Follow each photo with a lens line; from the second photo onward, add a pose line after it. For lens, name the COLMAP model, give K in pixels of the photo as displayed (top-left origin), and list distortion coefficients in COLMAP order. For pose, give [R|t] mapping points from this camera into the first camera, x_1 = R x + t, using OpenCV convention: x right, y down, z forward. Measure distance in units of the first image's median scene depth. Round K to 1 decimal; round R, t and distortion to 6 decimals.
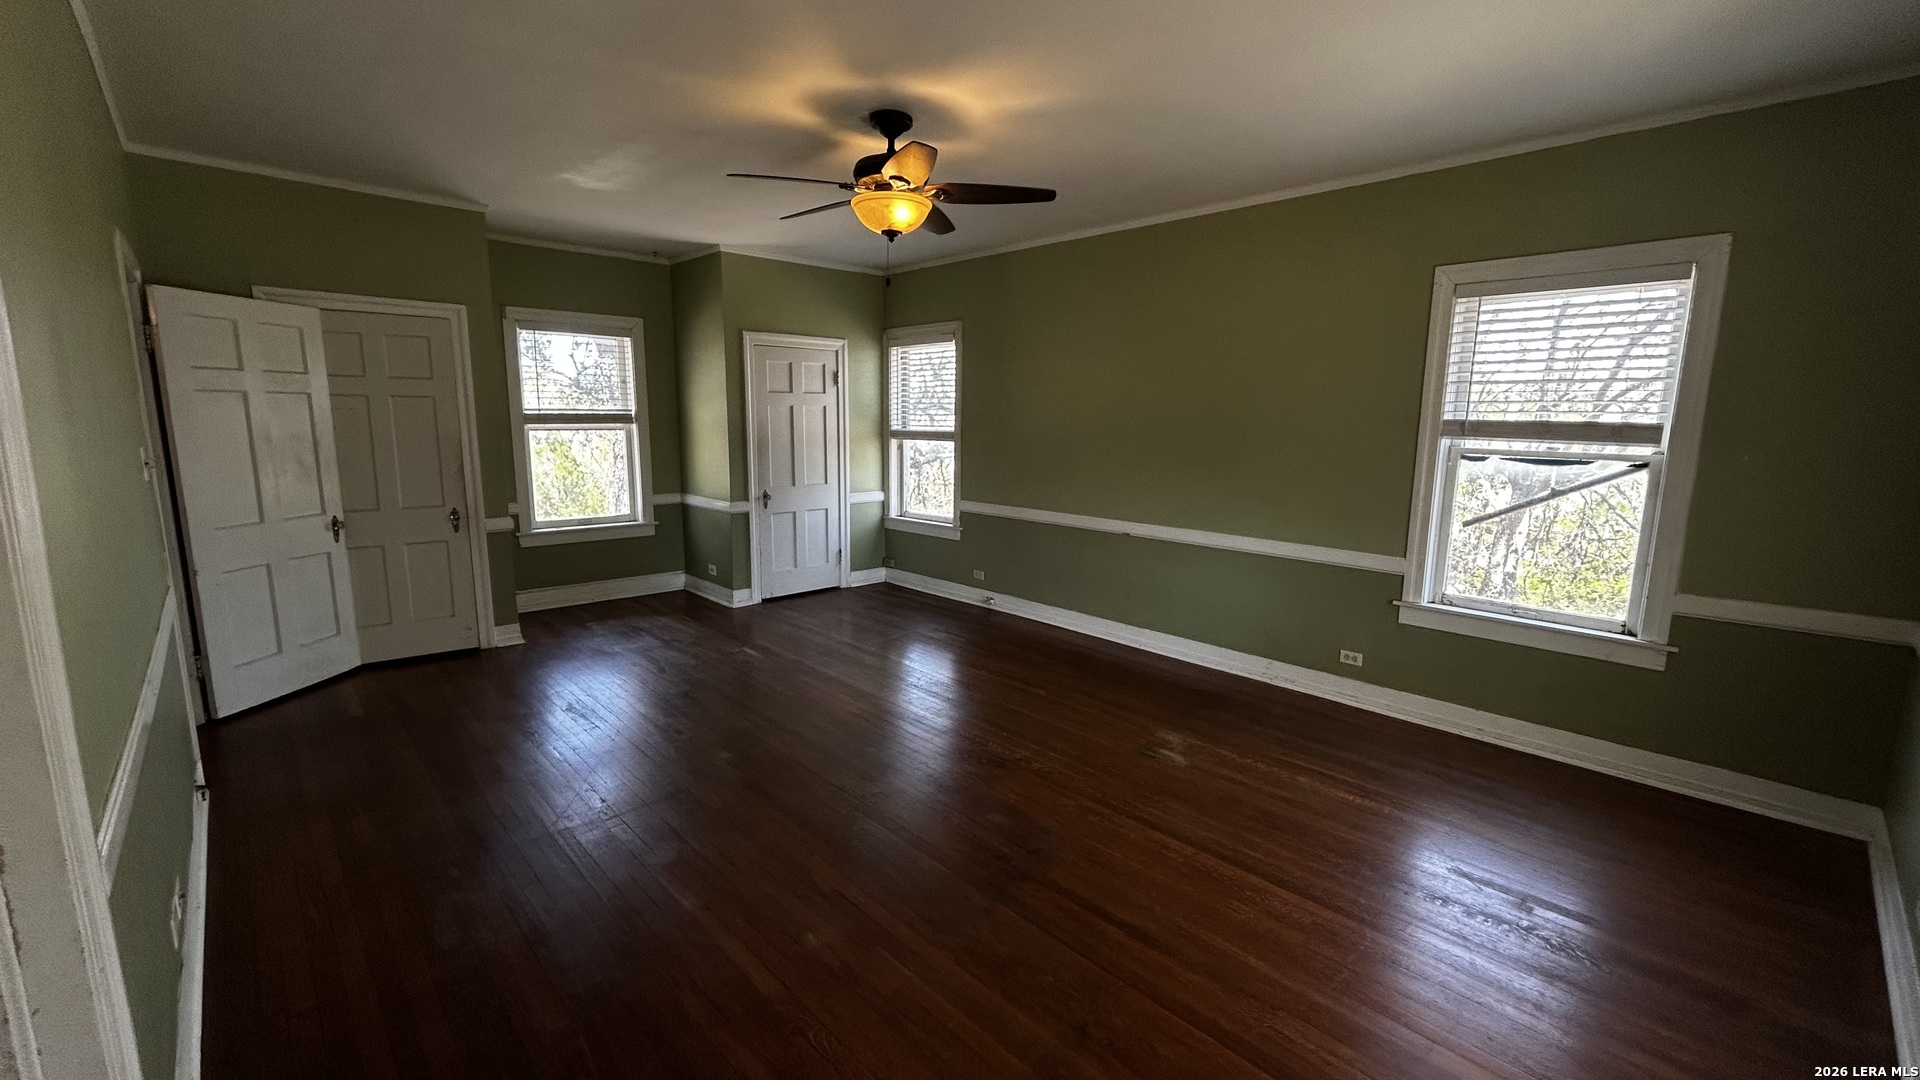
lens RADIAL K [[776.3, 0, 963.8], [0, 776.3, 535.4], [0, 0, 1]] dist [-0.009350, 0.000103]
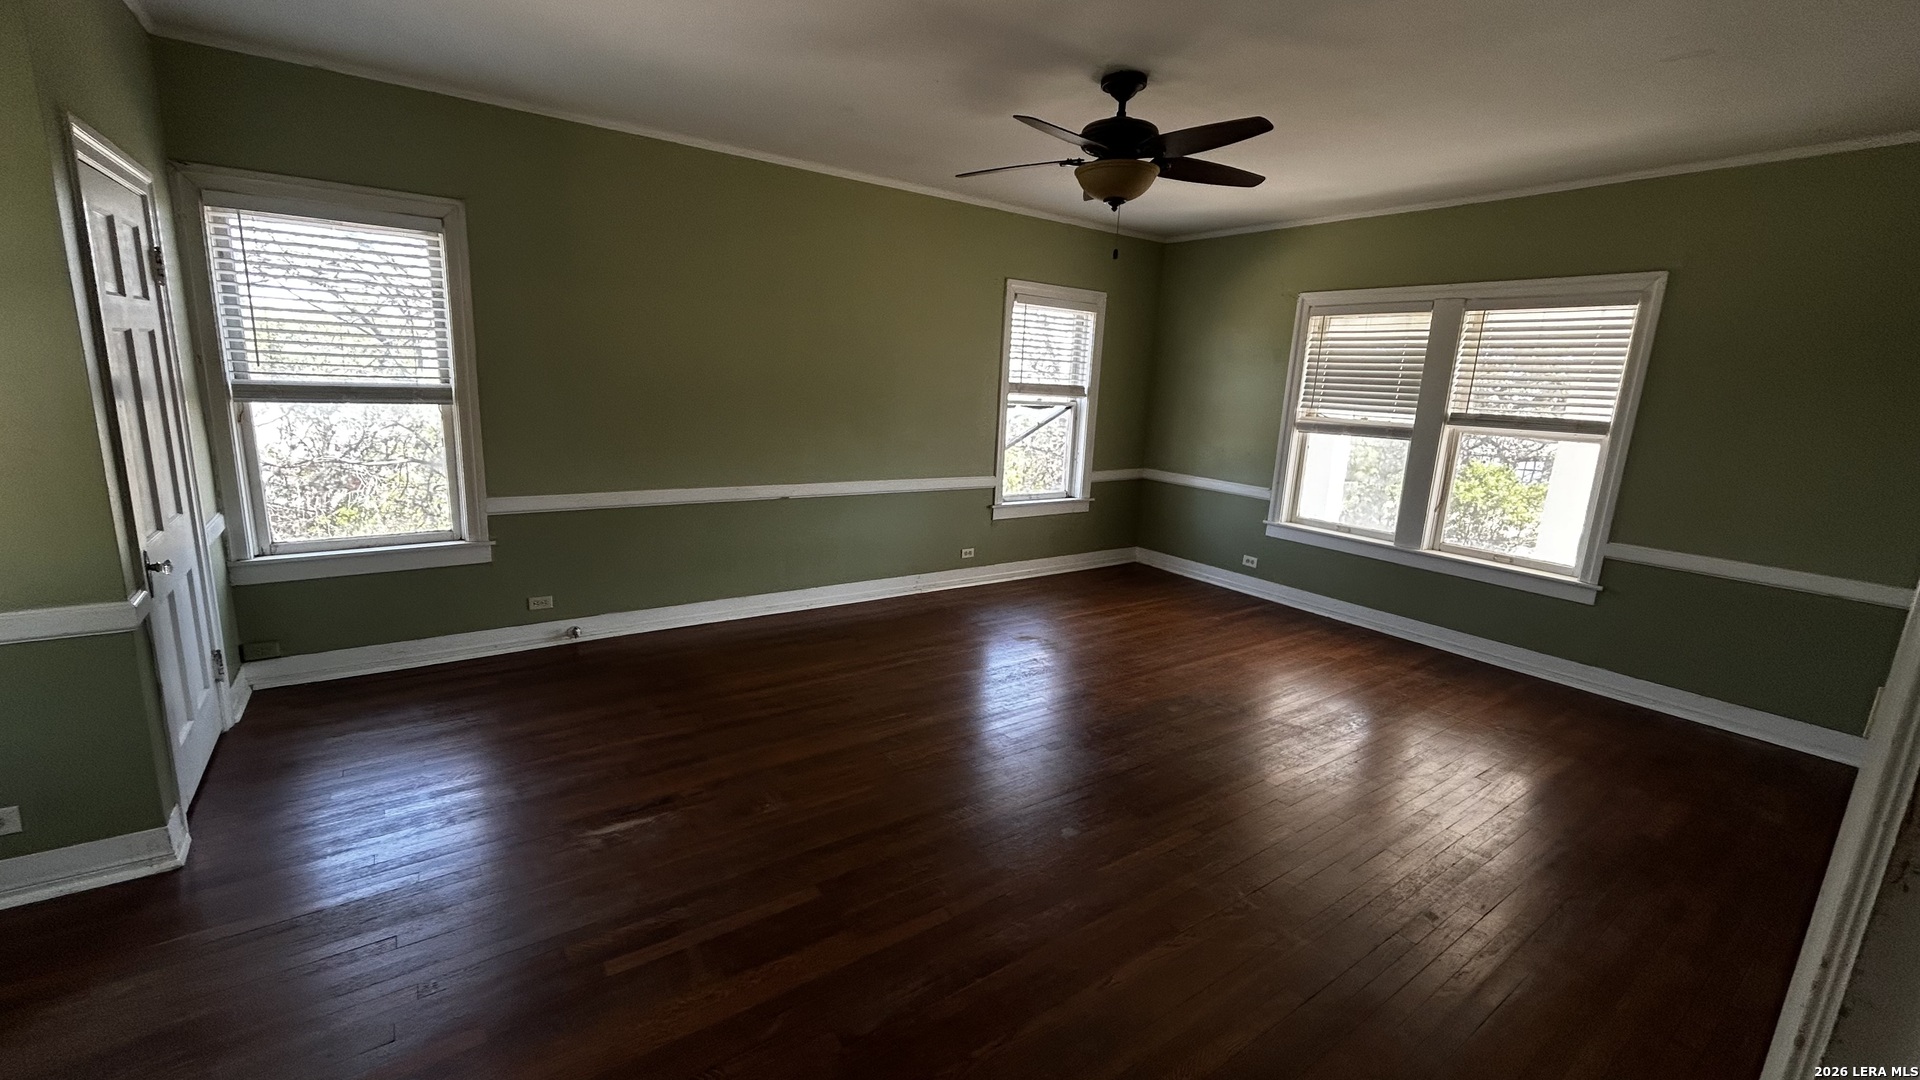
lens RADIAL K [[776.3, 0, 963.8], [0, 776.3, 535.4], [0, 0, 1]] dist [-0.009350, 0.000103]
pose [[0.126899, -0.210485, 0.969326, -0.901516], [0.102214, 0.974799, 0.198292, -0.160190], [-0.986635, 0.073916, 0.145216, 0.852035]]
